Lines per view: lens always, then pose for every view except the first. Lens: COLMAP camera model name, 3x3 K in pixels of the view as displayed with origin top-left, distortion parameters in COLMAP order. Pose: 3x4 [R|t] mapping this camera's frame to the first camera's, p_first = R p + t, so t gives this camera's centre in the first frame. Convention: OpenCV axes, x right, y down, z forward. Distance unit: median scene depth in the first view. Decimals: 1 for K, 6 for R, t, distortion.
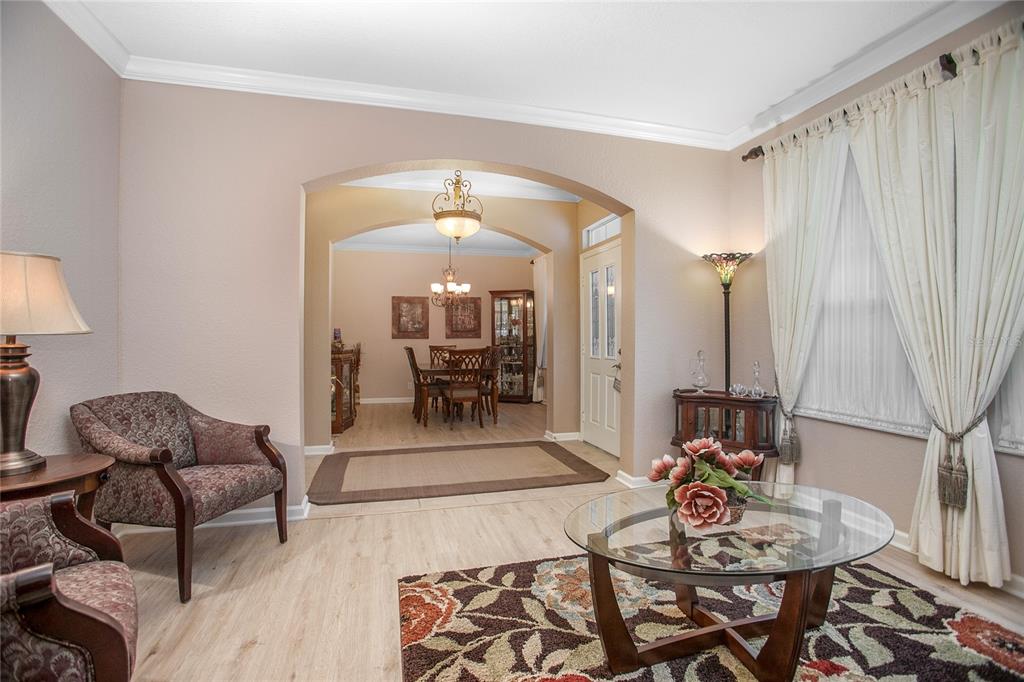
lens RADIAL K [[472.8, 0, 514.7], [0, 472.8, 335.4], [0, 0, 1]] dist [-0.037252, 0.001857]
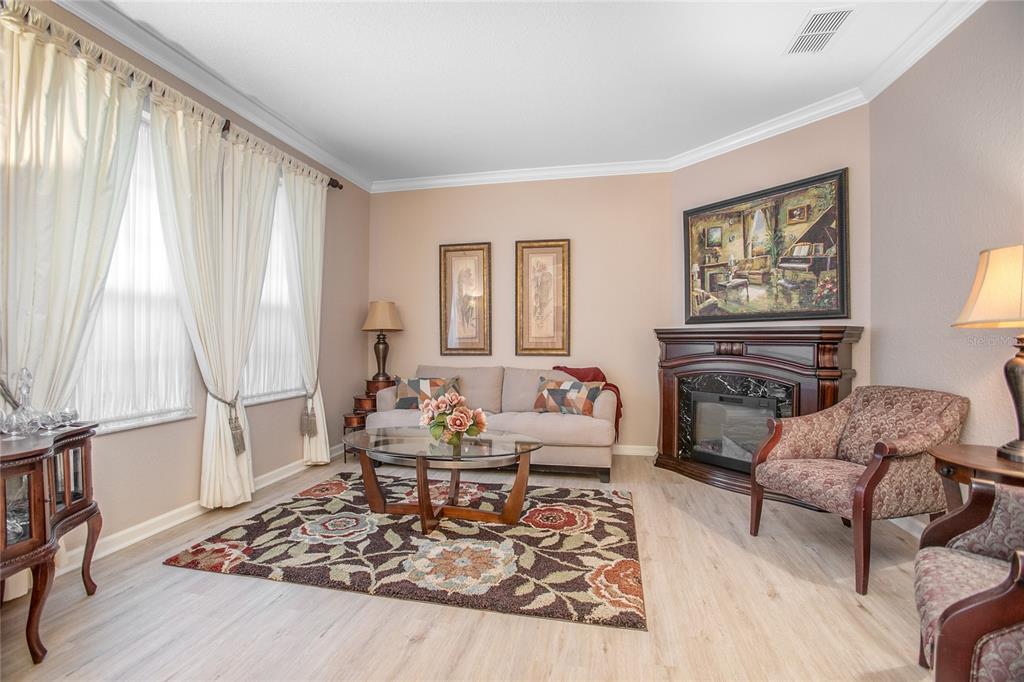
lens RADIAL K [[472.8, 0, 515.9], [0, 472.8, 335.6], [0, 0, 1]] dist [-0.037252, 0.001857]
pose [[-0.890975, -0.003143, 0.454042, -0.460003], [-0.000060, 0.999977, 0.006806, 0.011756], [-0.454053, 0.006037, -0.890954, 2.026478]]
